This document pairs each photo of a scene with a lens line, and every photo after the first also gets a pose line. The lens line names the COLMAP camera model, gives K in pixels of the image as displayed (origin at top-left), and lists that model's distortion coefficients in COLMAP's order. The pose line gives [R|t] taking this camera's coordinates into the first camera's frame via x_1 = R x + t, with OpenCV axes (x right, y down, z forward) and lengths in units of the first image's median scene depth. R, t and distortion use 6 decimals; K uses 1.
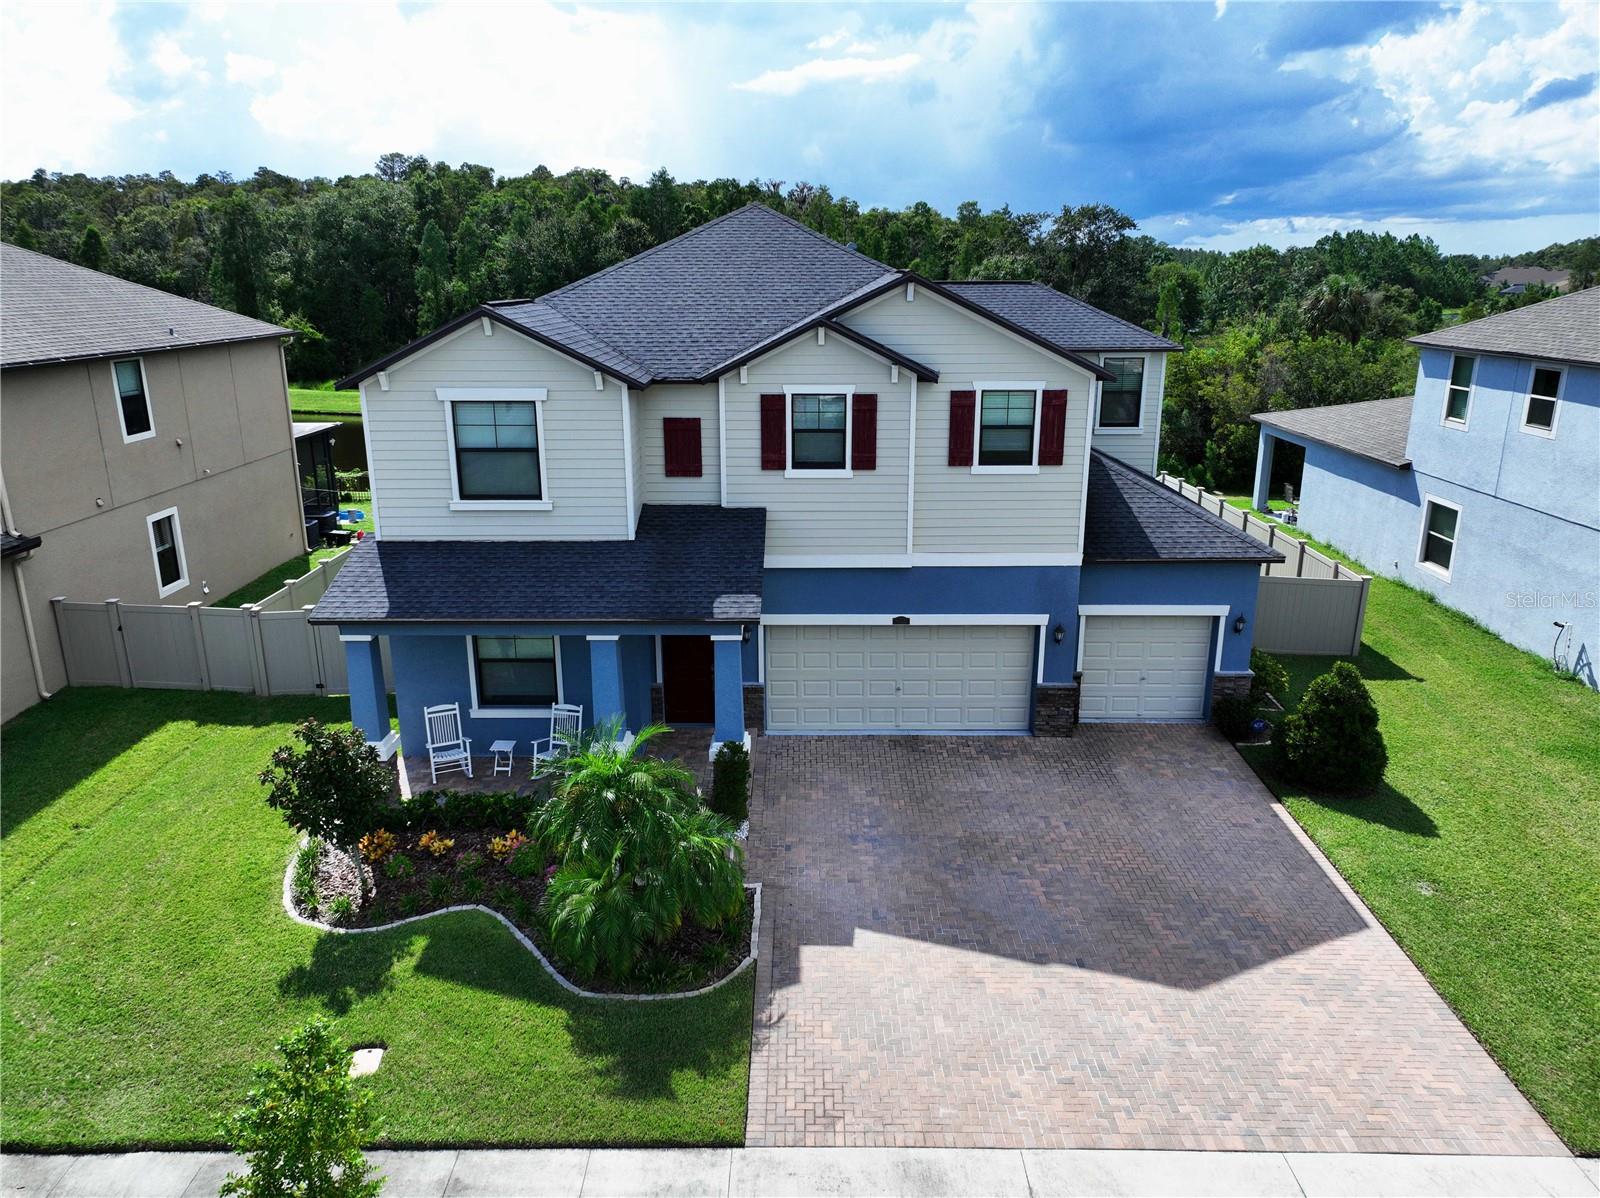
lens RADIAL K [[1123.5, 0, 803.8], [0, 1123.5, 600.3], [0, 0, 1]] dist [-0.006080, 0.027614]
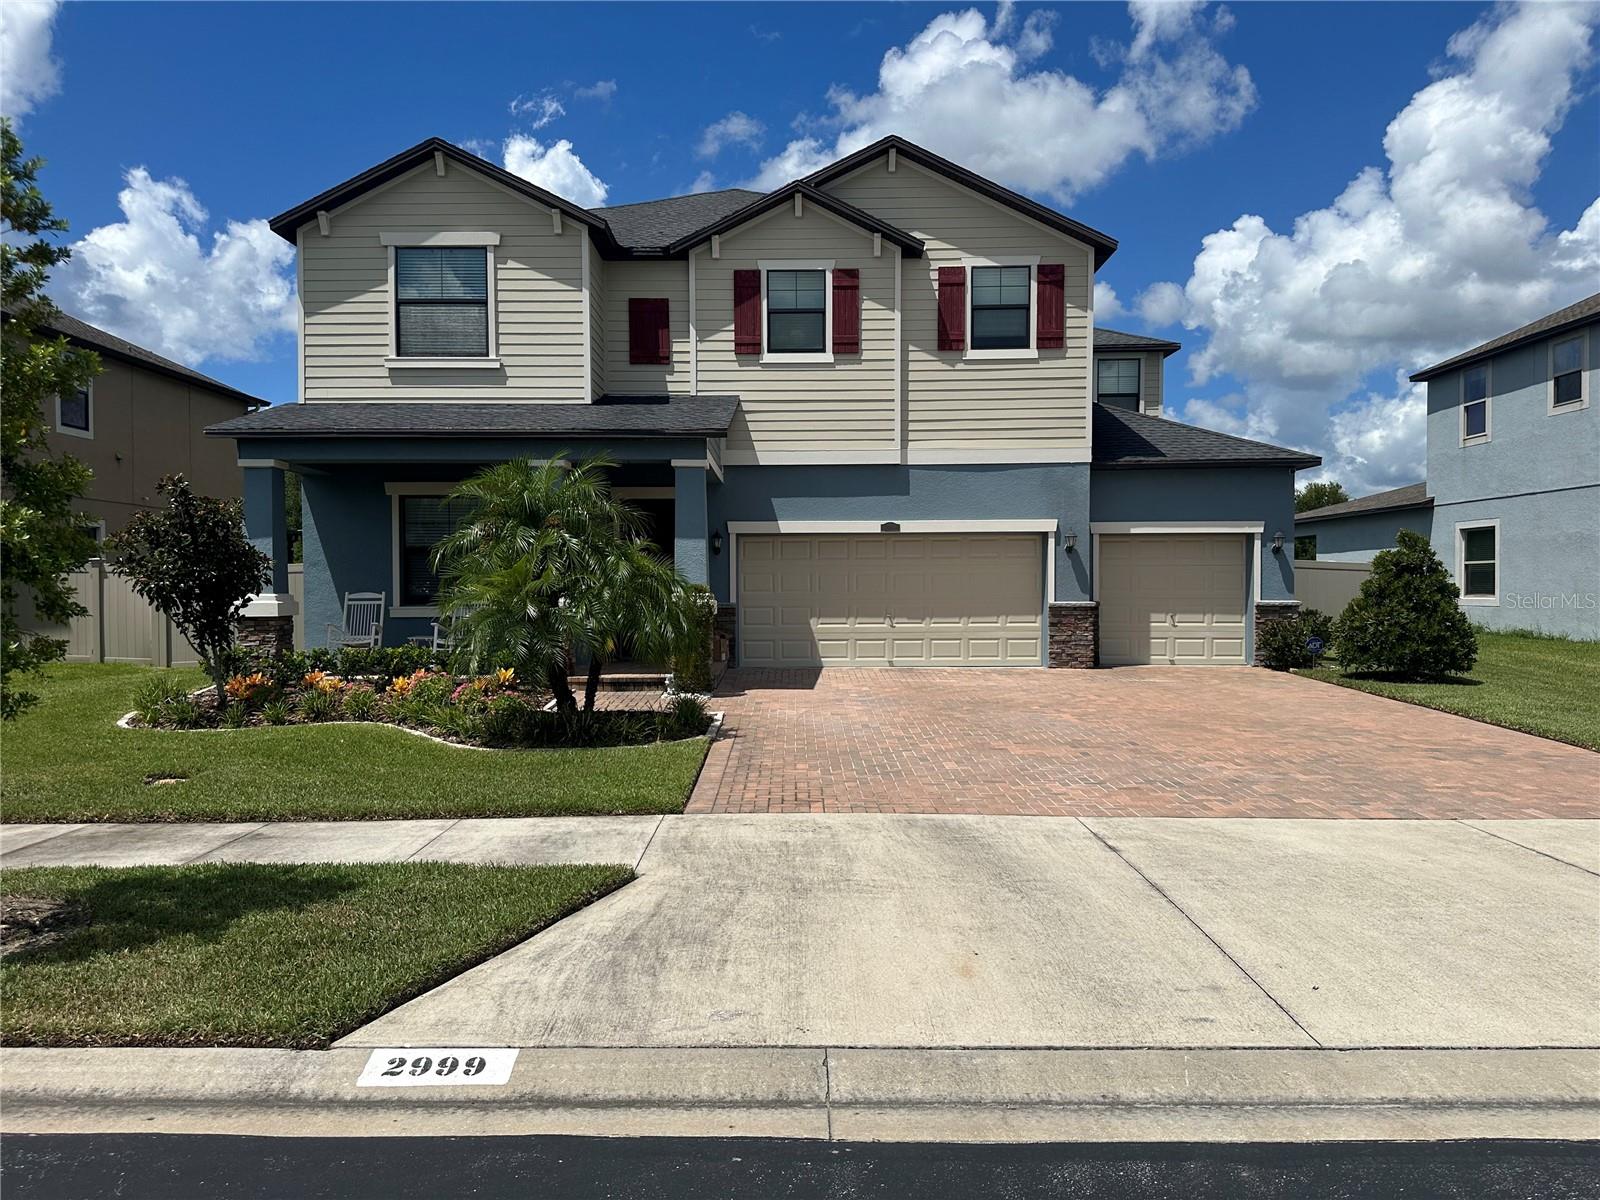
lens RADIAL K [[1115.8, 0, 792.4], [0, 1115.8, 606.6], [0, 0, 1]] dist [0.098910, -0.139976]
pose [[0.999996, -0.002100, -0.001752, 0.011123], [0.001557, 0.963936, -0.266130, 0.331960], [0.002248, 0.266126, 0.963936, 0.173176]]
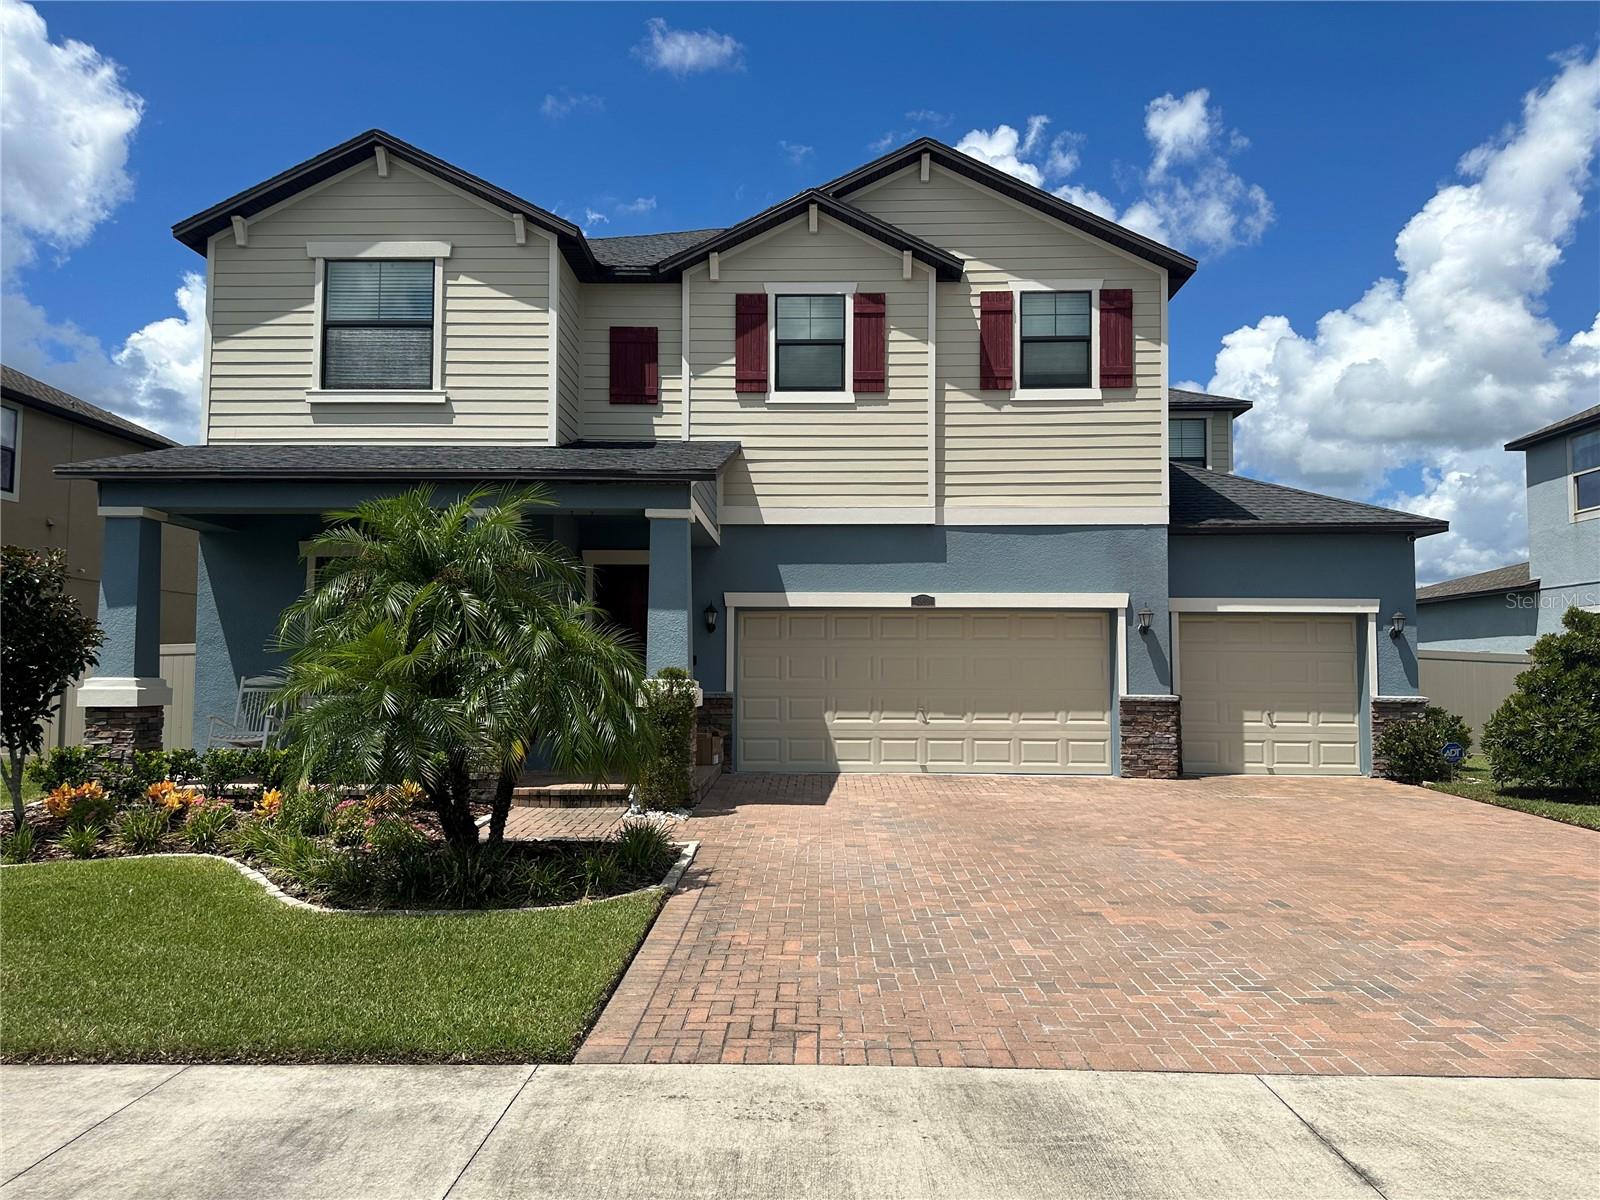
lens RADIAL K [[1116.4, 0, 807.5], [0, 1116.4, 604.2], [0, 0, 1]] dist [0.100419, -0.138726]
pose [[0.999895, 0.004849, -0.013675, 0.022978], [-0.009259, 0.938900, -0.344067, 0.285167], [0.011172, 0.344157, 0.938846, 0.338644]]
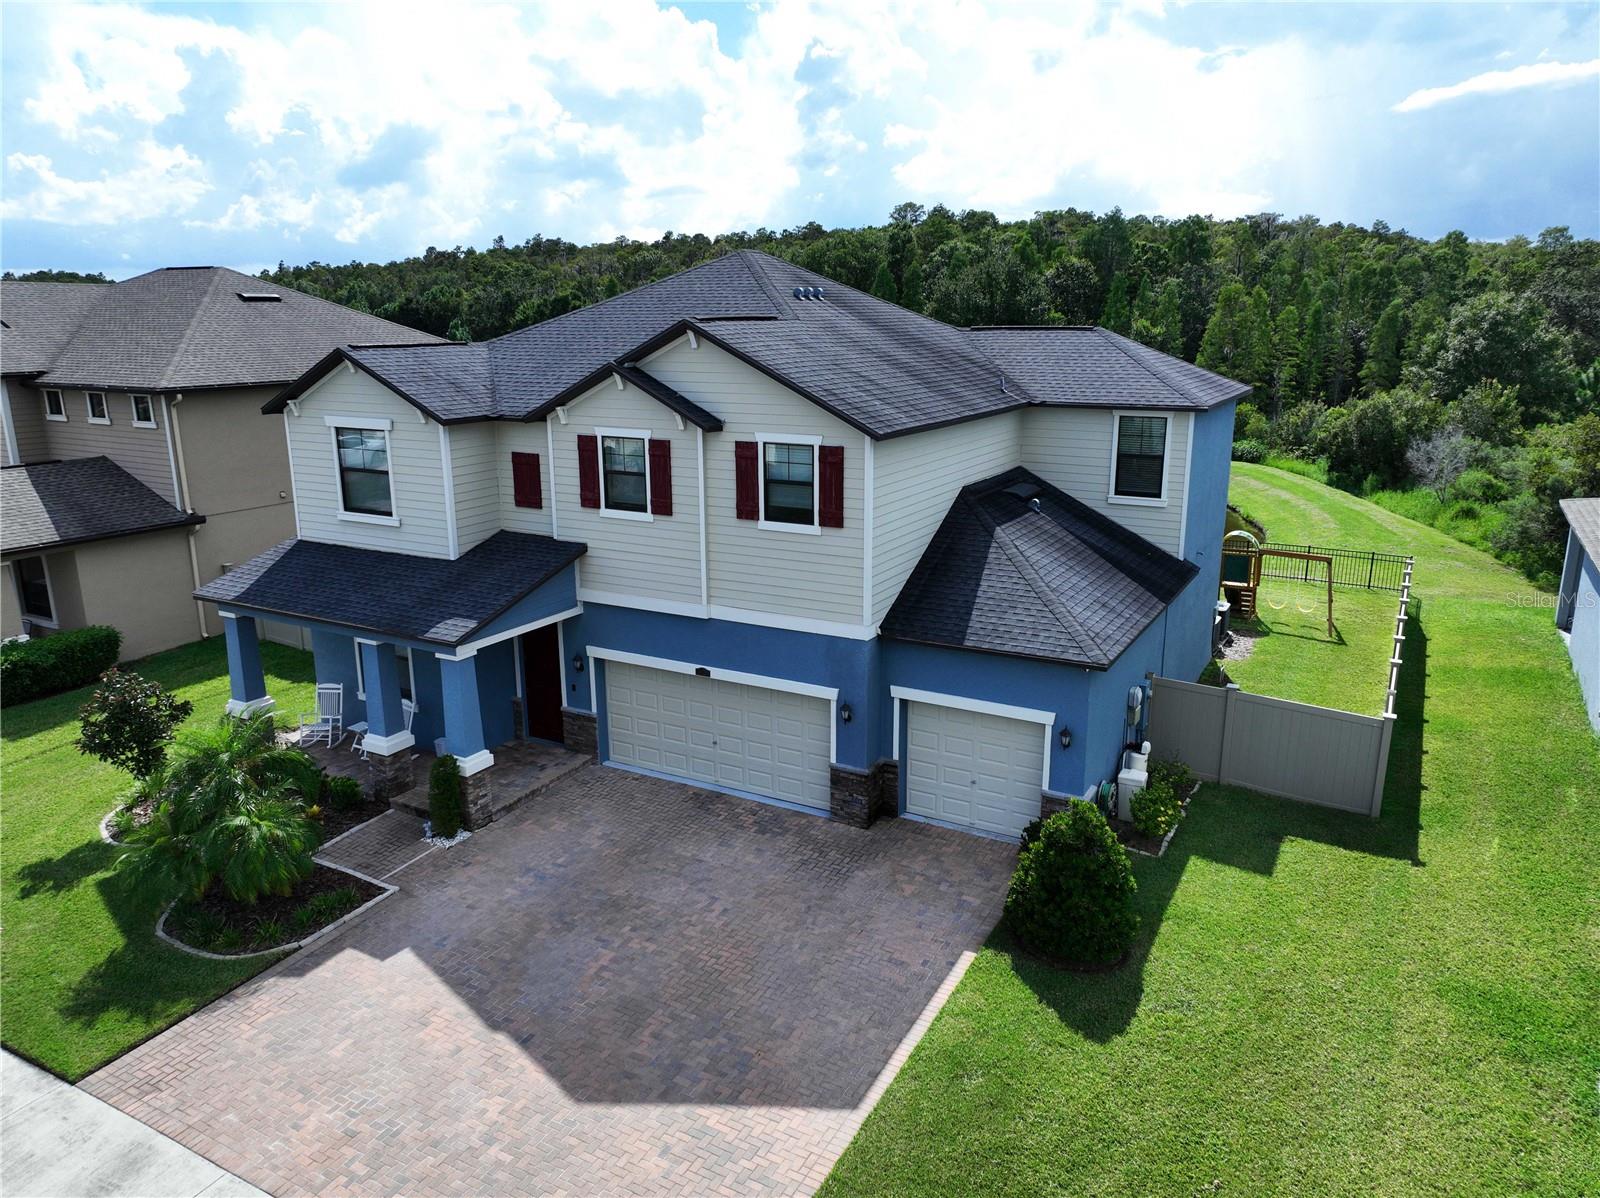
lens RADIAL K [[1121.9, 0, 804.3], [0, 1121.9, 598.5], [0, 0, 1]] dist [0.003816, 0.003302]
pose [[0.877354, 0.116989, -0.465365, 0.644981], [-0.133590, 0.991033, -0.002718, -0.057645], [0.460874, 0.064553, 0.885115, 0.182754]]
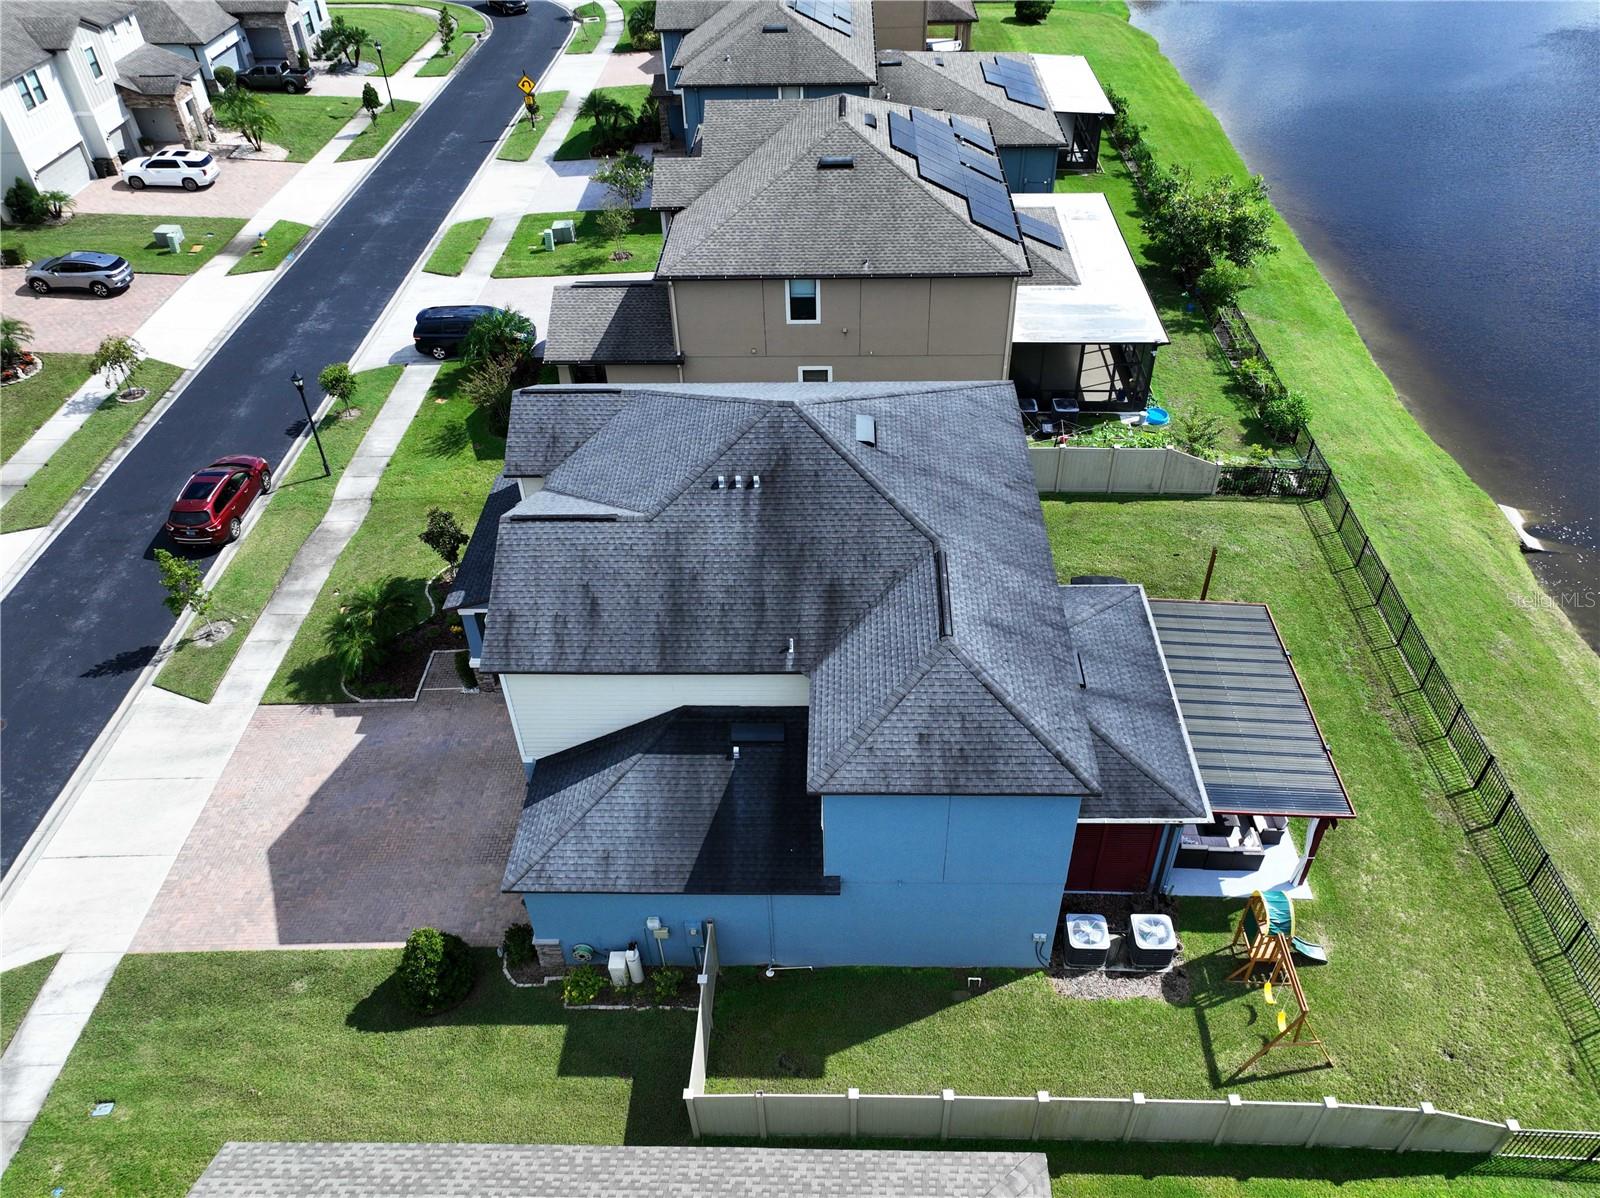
lens RADIAL K [[1167.8, 0, 810.6], [0, 1167.8, 601.0], [0, 0, 1]] dist [-0.005612, 0.031535]
pose [[-0.018857, 0.646469, -0.762707, 1.243178], [-0.261643, 0.733069, 0.627816, -1.202119], [0.964981, 0.211395, 0.155321, 1.121450]]
